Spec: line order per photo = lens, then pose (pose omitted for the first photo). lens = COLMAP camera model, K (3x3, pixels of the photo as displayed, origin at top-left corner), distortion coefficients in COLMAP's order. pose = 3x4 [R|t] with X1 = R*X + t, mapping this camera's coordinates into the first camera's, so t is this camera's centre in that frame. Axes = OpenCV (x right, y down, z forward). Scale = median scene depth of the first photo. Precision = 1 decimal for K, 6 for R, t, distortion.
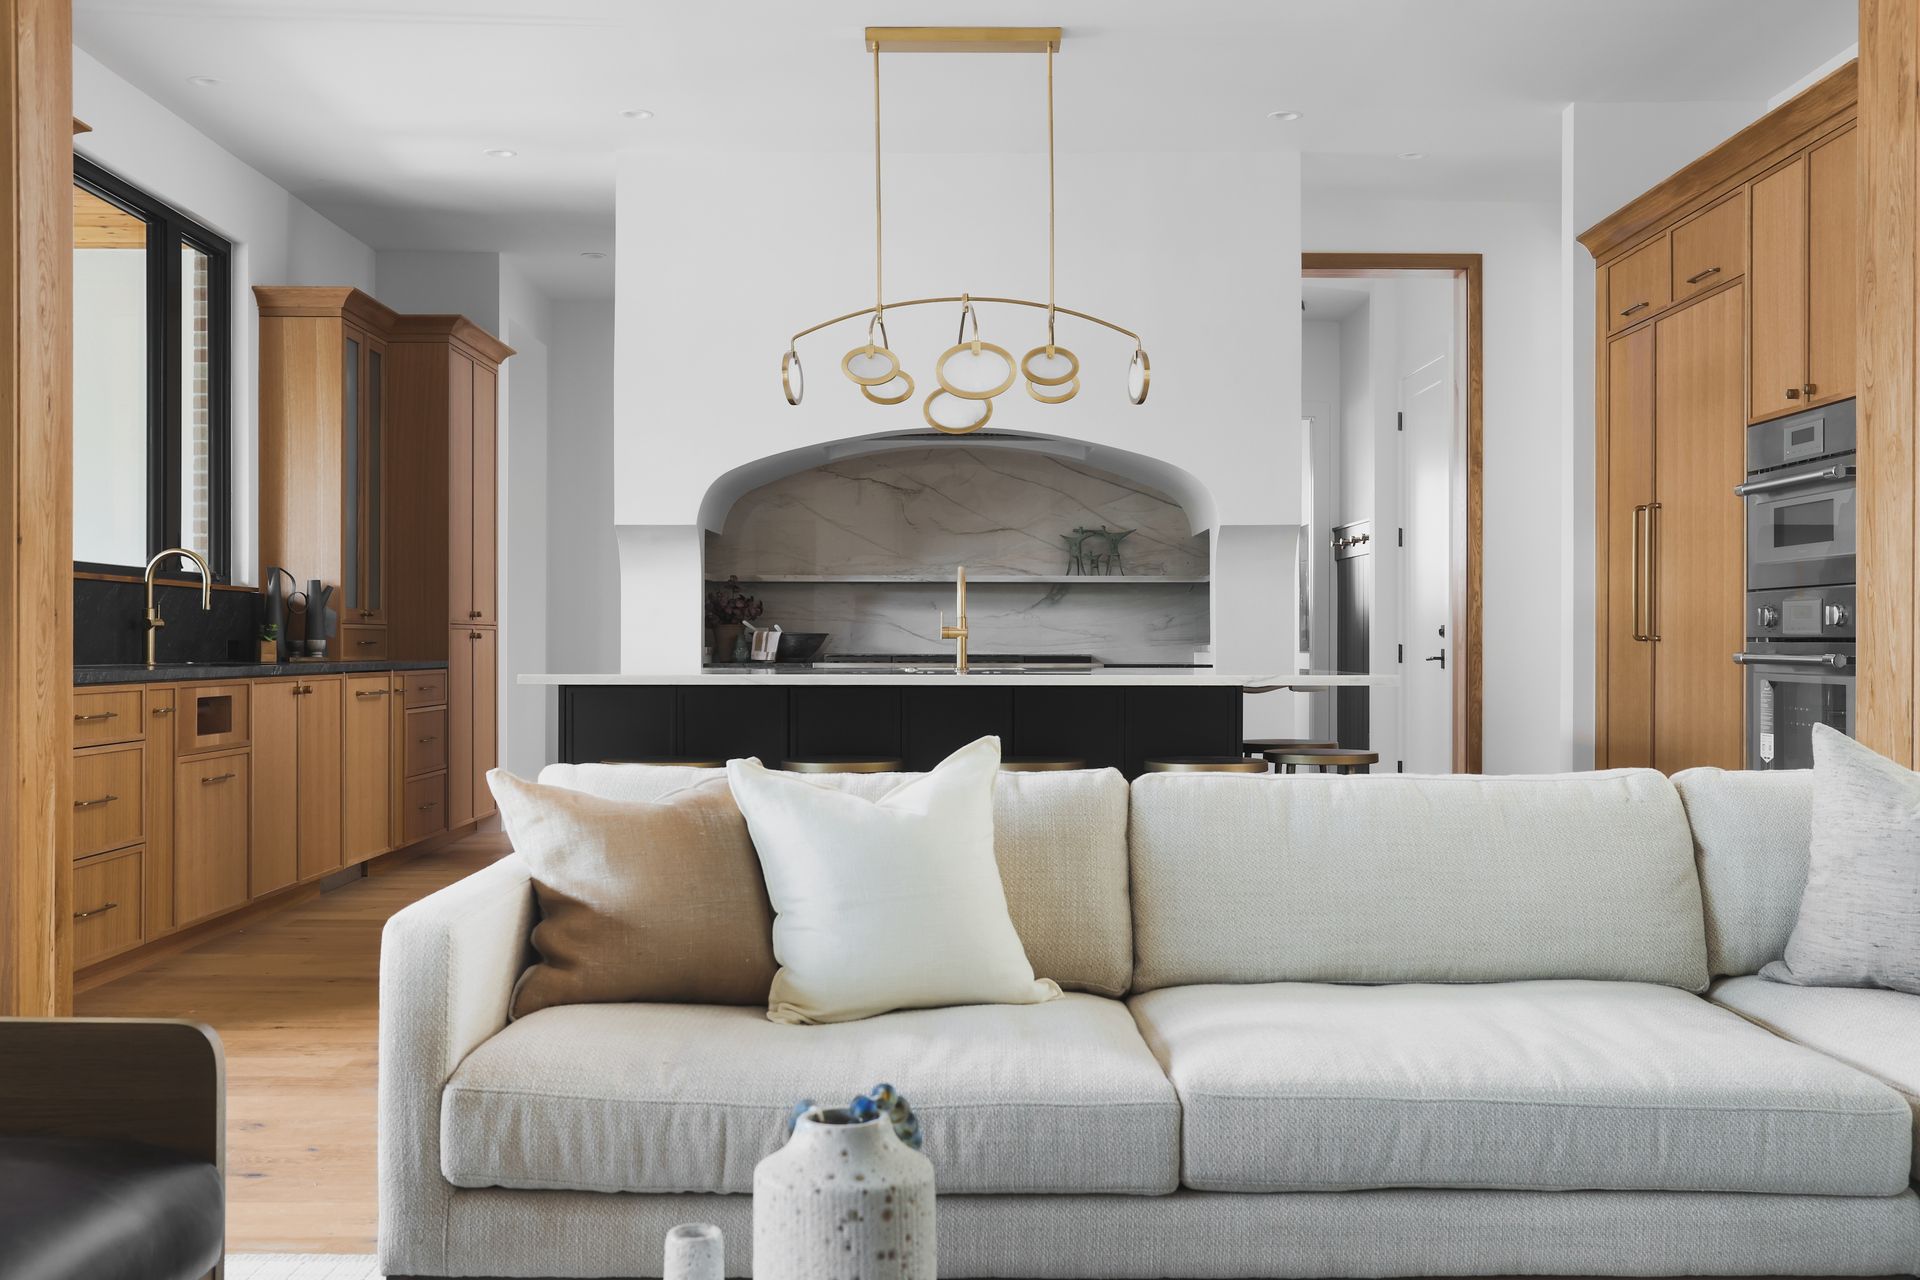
lens RADIAL K [[1866.9, 0, 970.2], [0, 1866.9, 654.6], [0, 0, 1]] dist [-0.004967, 0.000000]
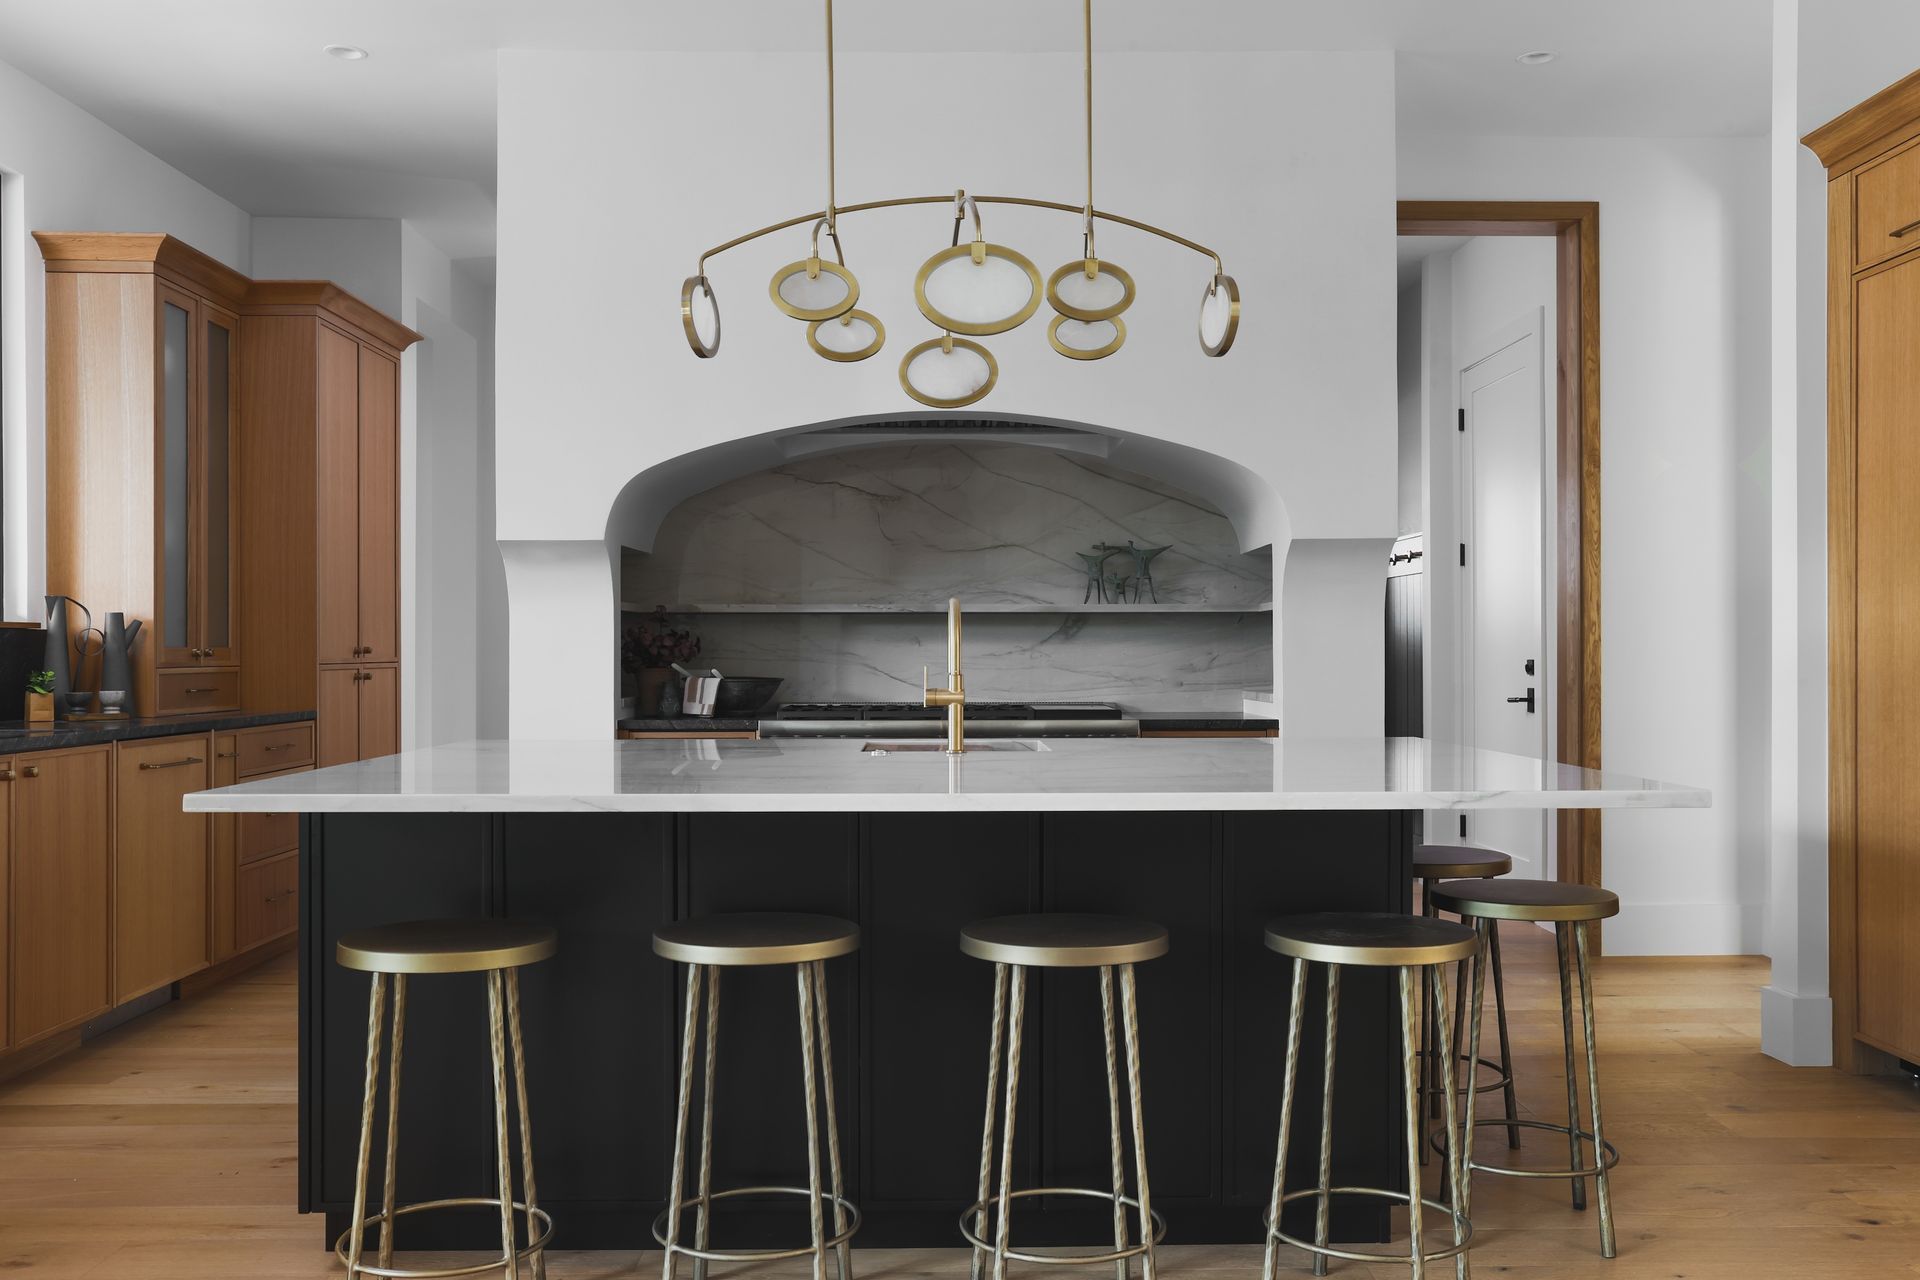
lens RADIAL K [[1638.5, 0, 957.0], [0, 1638.5, 643.1], [0, 0, 1]] dist [0.001958, 0.053738]
pose [[0.999997, -0.002485, 0.000845, -0.003604], [0.002494, 0.999945, -0.010206, -0.020033], [-0.000819, 0.010208, 0.999948, 0.327988]]
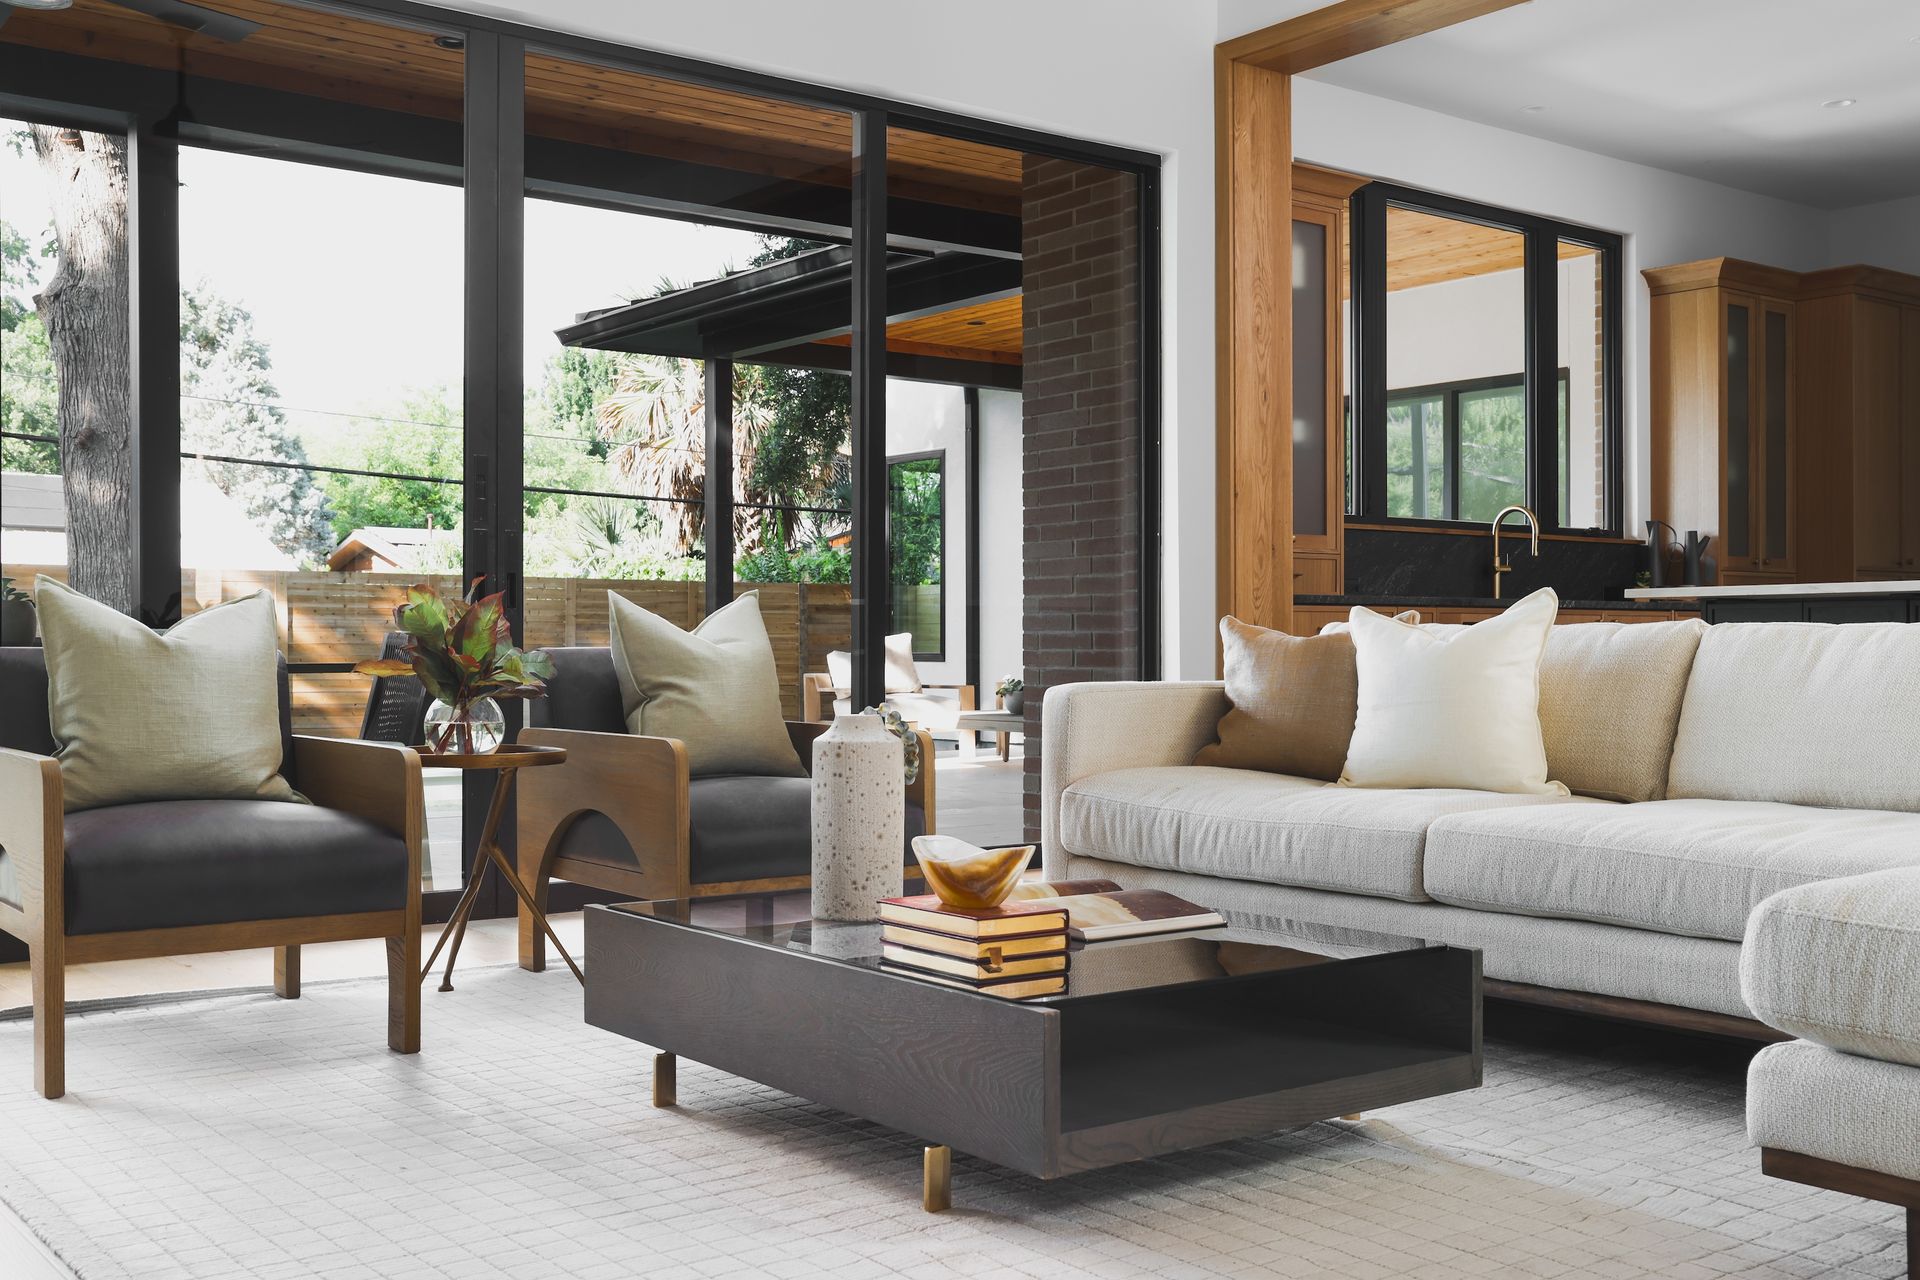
lens RADIAL K [[1953.7, 0, 966.9], [0, 1953.7, 640.9], [0, 0, 1]] dist [0.012914, 0.000000]
pose [[0.608367, -0.004535, -0.793643, 0.307221], [-0.001457, 0.999976, -0.006832, 0.033685], [0.793655, 0.005313, 0.608345, -0.033054]]
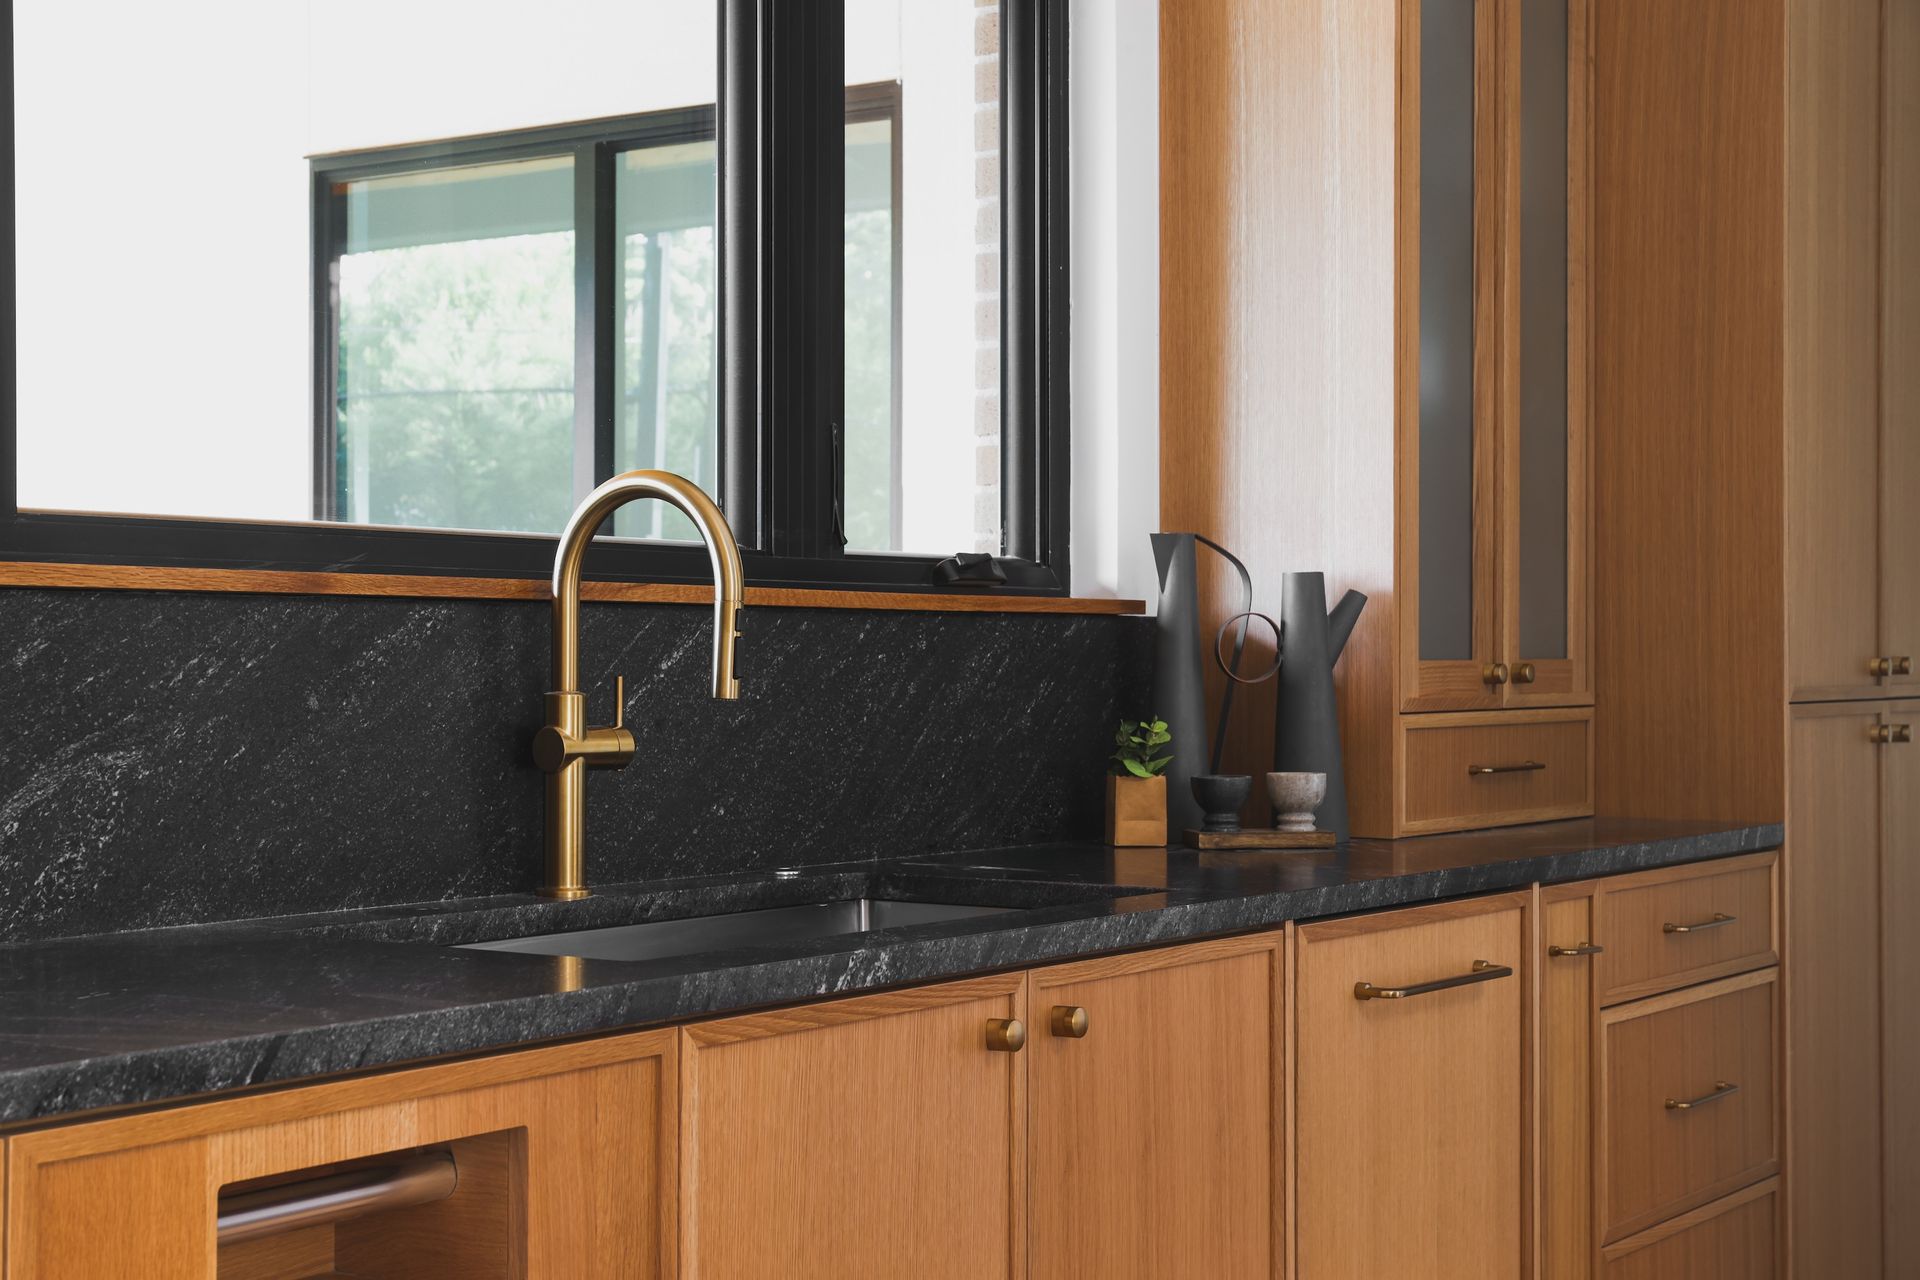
lens RADIAL K [[2960.5, 0, 971.4], [0, 2960.5, 647.7], [0, 0, 1]] dist [0.053709, 0.000000]
pose [[0.822889, -0.005455, -0.568176, -0.125242], [-0.000520, 0.999946, -0.010355, -0.023340], [0.568202, 0.008817, 0.822842, 0.587870]]
